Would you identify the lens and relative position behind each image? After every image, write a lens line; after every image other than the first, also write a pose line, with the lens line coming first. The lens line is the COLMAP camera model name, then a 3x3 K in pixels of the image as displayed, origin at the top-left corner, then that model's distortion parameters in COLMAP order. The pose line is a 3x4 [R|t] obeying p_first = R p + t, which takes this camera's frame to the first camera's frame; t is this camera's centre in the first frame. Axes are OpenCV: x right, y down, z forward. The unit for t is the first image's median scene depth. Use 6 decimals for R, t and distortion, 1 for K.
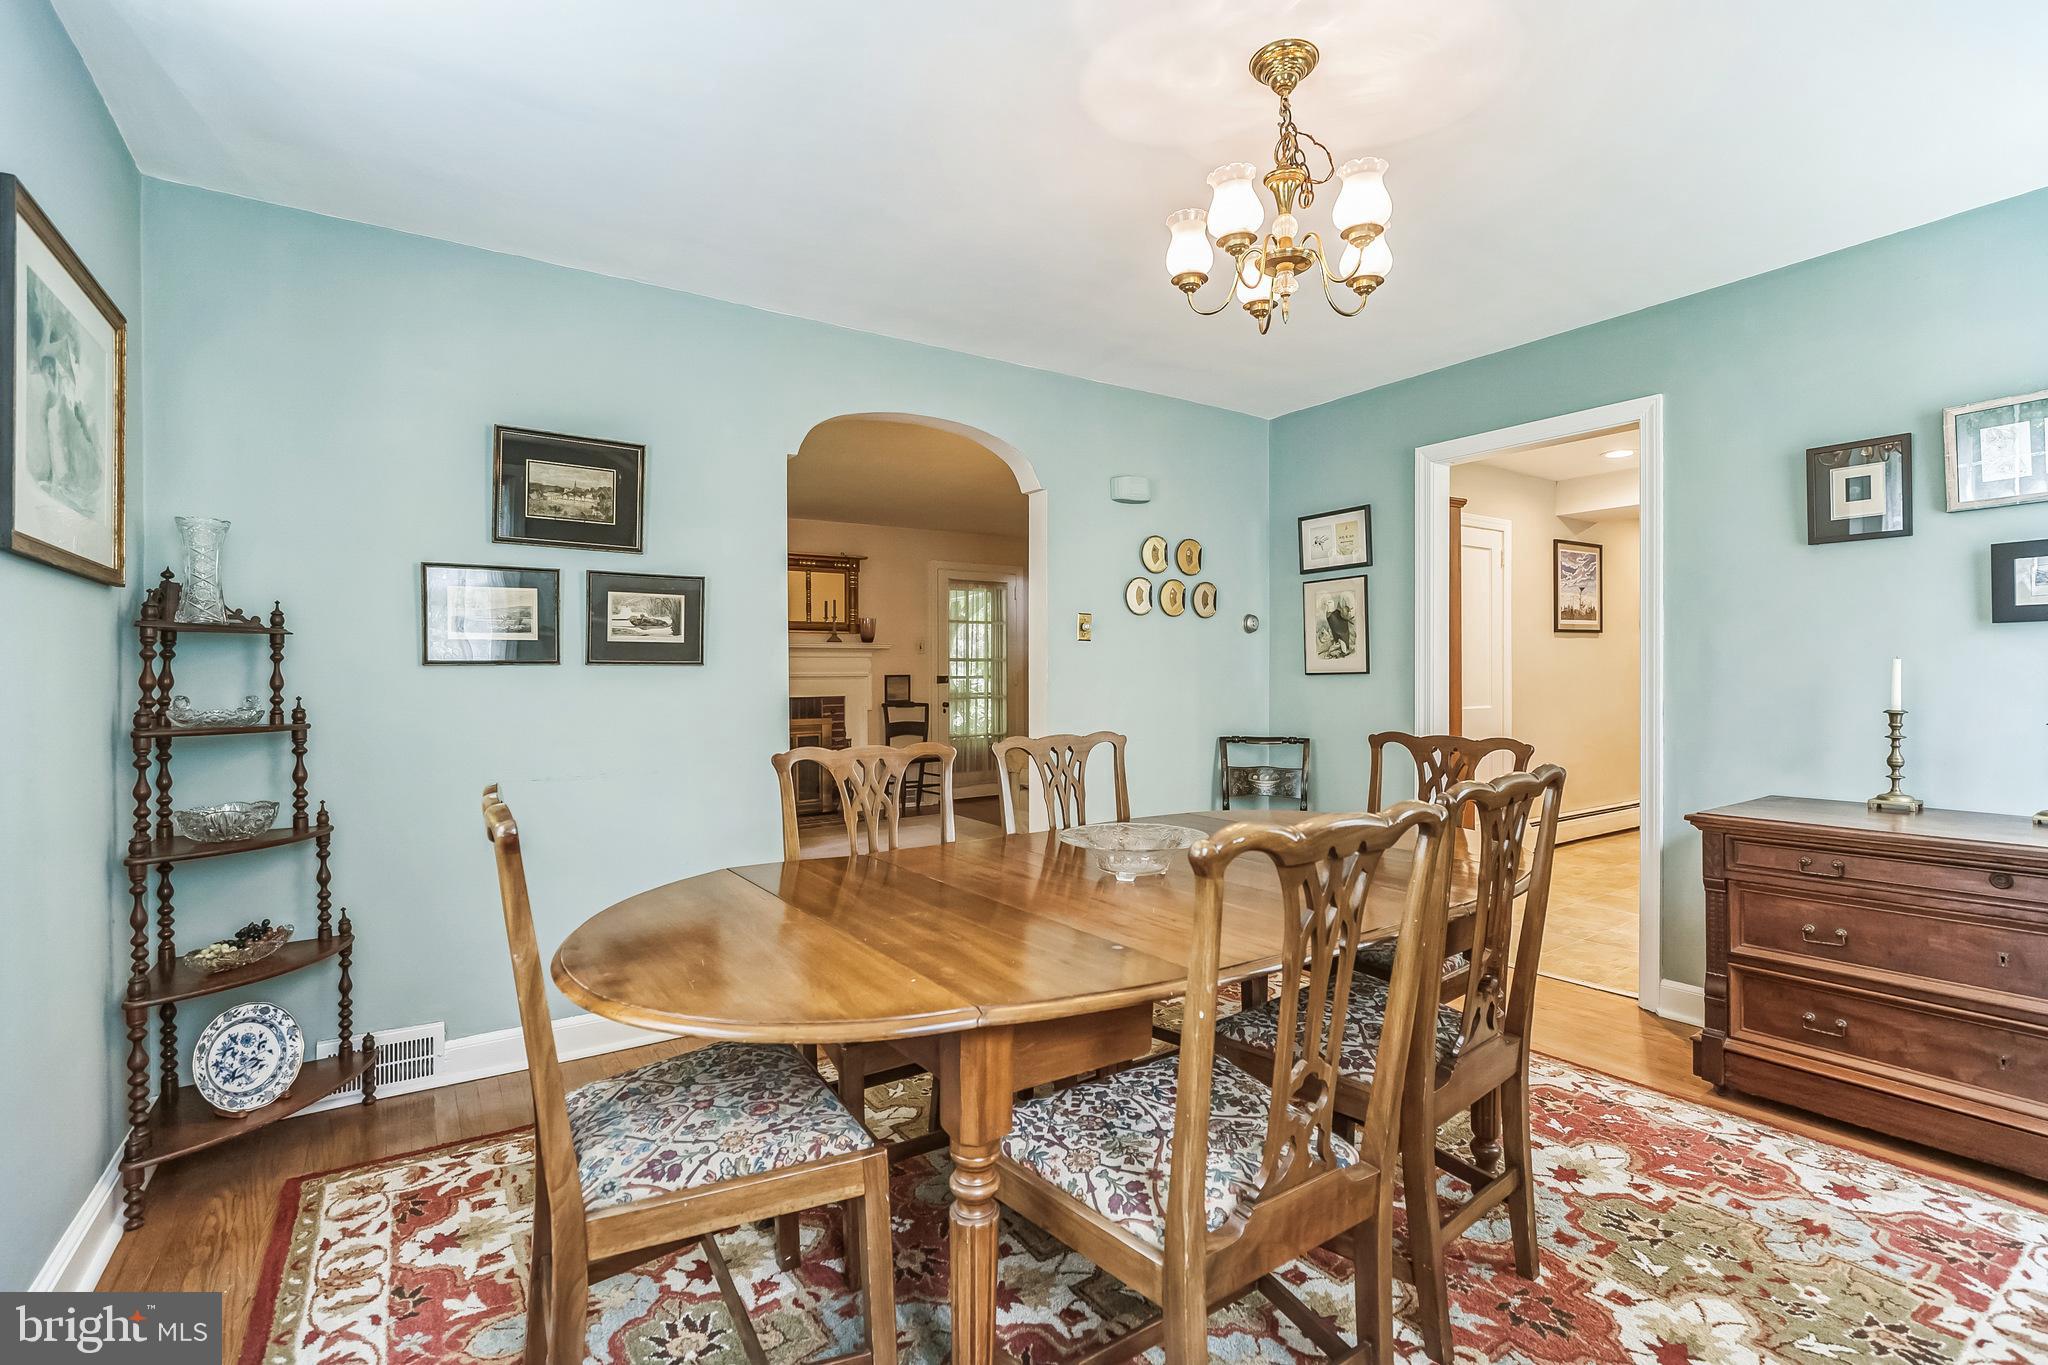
lens RADIAL K [[941.3, 0, 1030.8], [0, 941.3, 675.2], [0, 0, 1]] dist [-0.018635, 0.003512]
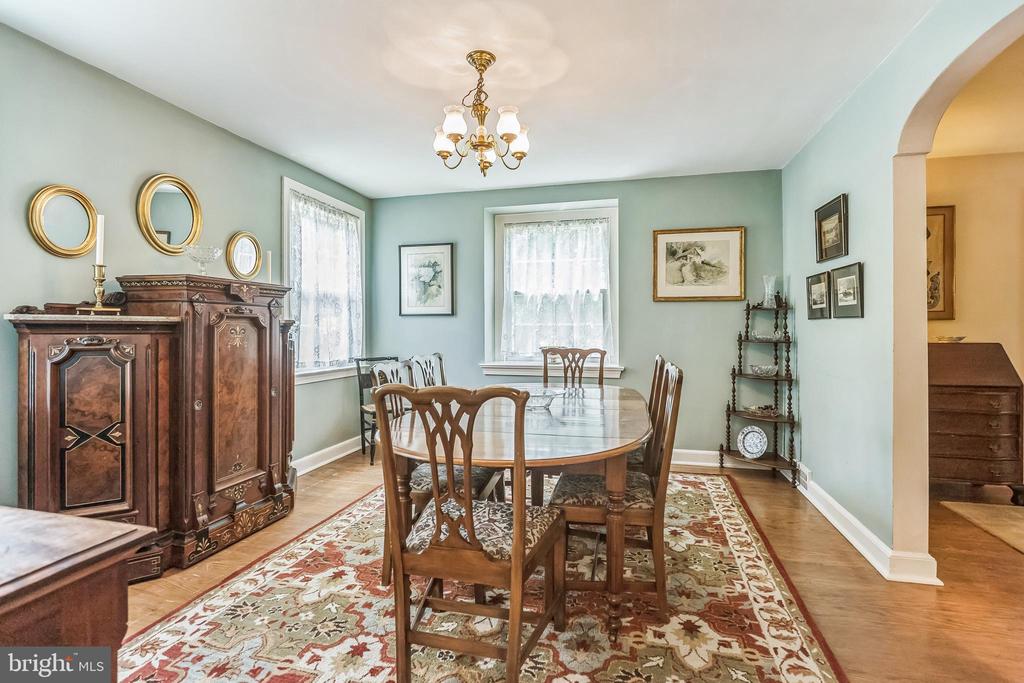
lens RADIAL K [[470.6, 0, 521.8], [0, 470.6, 323.1], [0, 0, 1]] dist [-0.018635, 0.003512]
pose [[-0.743778, 0.003927, -0.668415, 0.920023], [0.009674, 0.999941, -0.004889, -0.005276], [0.668357, -0.010102, -0.743772, 1.825368]]
